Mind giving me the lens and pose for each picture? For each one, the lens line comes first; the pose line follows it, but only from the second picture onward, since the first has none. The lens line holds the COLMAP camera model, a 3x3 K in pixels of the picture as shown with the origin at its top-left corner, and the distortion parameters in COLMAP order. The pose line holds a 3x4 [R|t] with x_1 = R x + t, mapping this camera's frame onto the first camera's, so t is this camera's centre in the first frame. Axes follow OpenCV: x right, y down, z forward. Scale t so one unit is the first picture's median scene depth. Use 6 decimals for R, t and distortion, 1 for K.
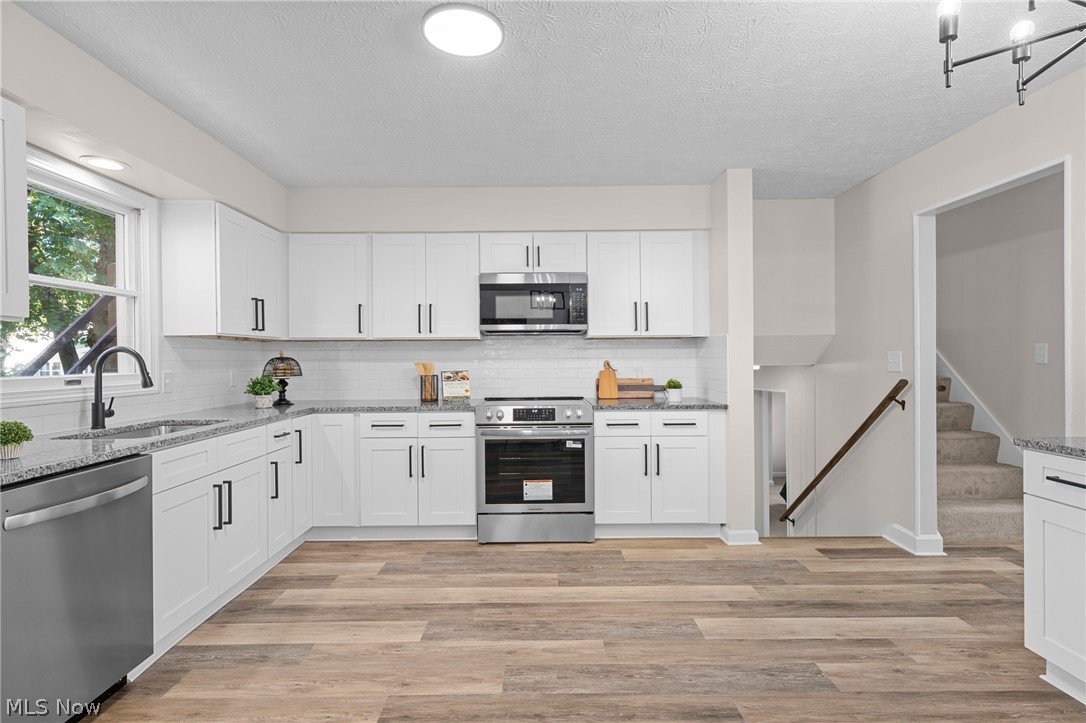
lens RADIAL K [[539.4, 0, 543.2], [0, 539.4, 357.1], [0, 0, 1]] dist [0.001063, -0.000205]
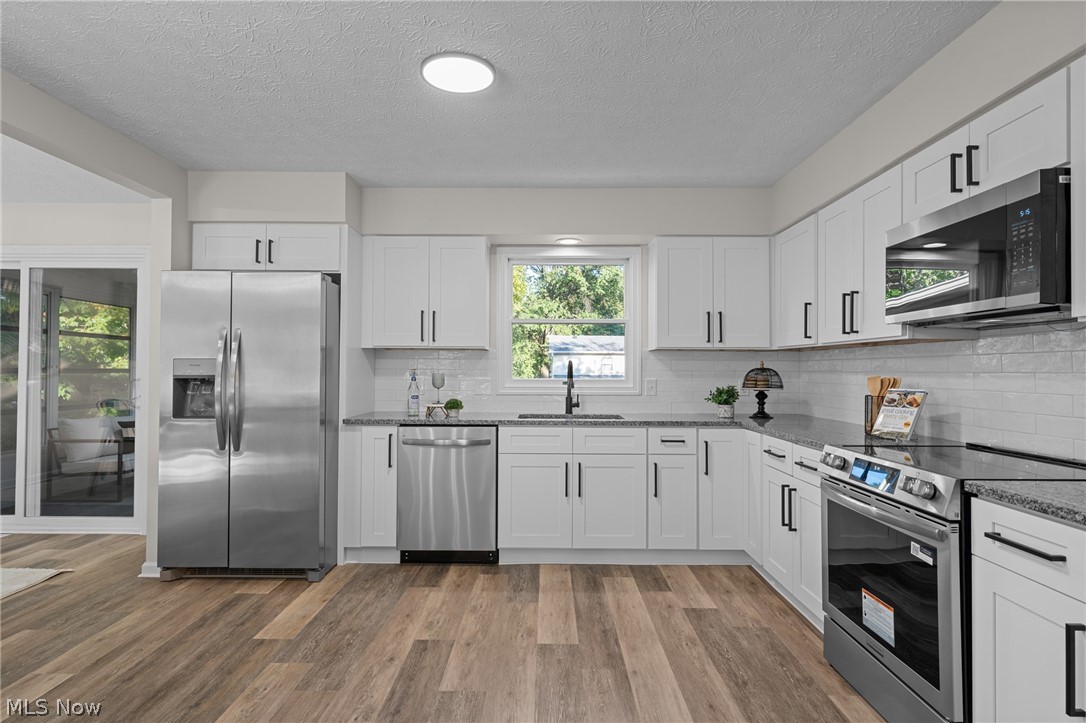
lens RADIAL K [[570.7, 0, 543.6], [0, 570.7, 360.4], [0, 0, 1]] dist [0.002081, -0.001453]
pose [[-0.020894, -0.010452, -0.999727, 0.675434], [-0.001822, 0.999944, -0.010416, -0.002728], [0.999780, 0.001604, -0.020912, 0.804370]]
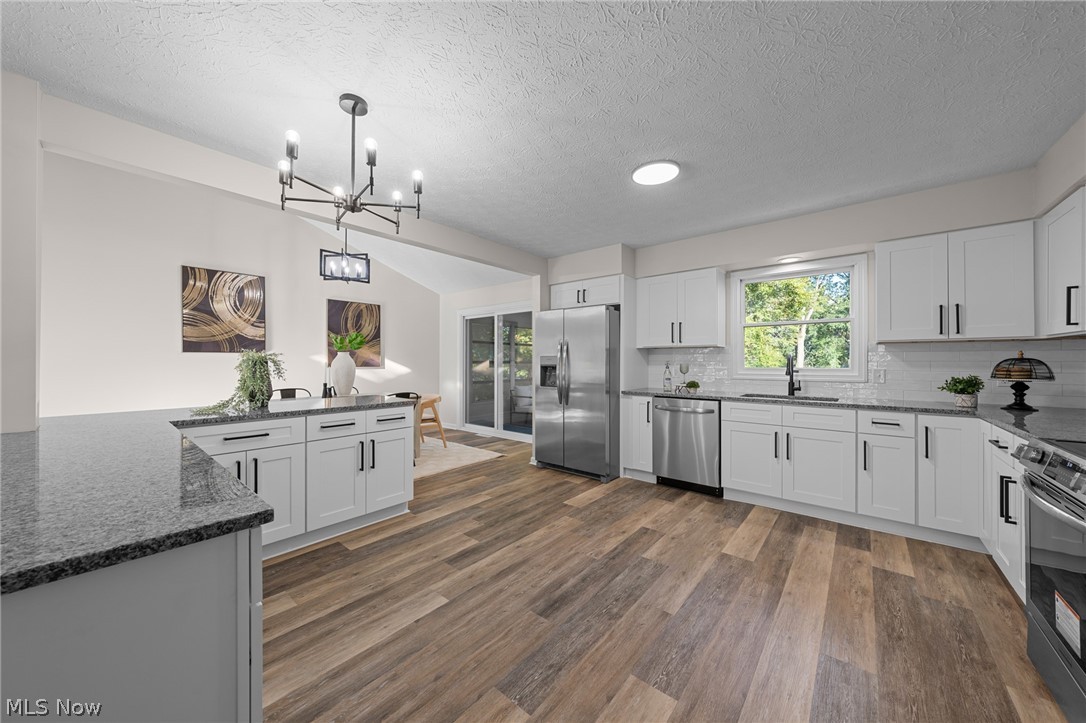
lens RADIAL K [[381.5, 0, 539.8], [0, 381.5, 361.0], [0, 0, 1]] dist [-0.005687, 0.000623]
pose [[-0.657574, 0.005331, -0.753371, 0.685861], [0.005786, 0.999981, 0.002026, -0.001401], [0.753368, -0.003027, -0.657592, 1.021821]]
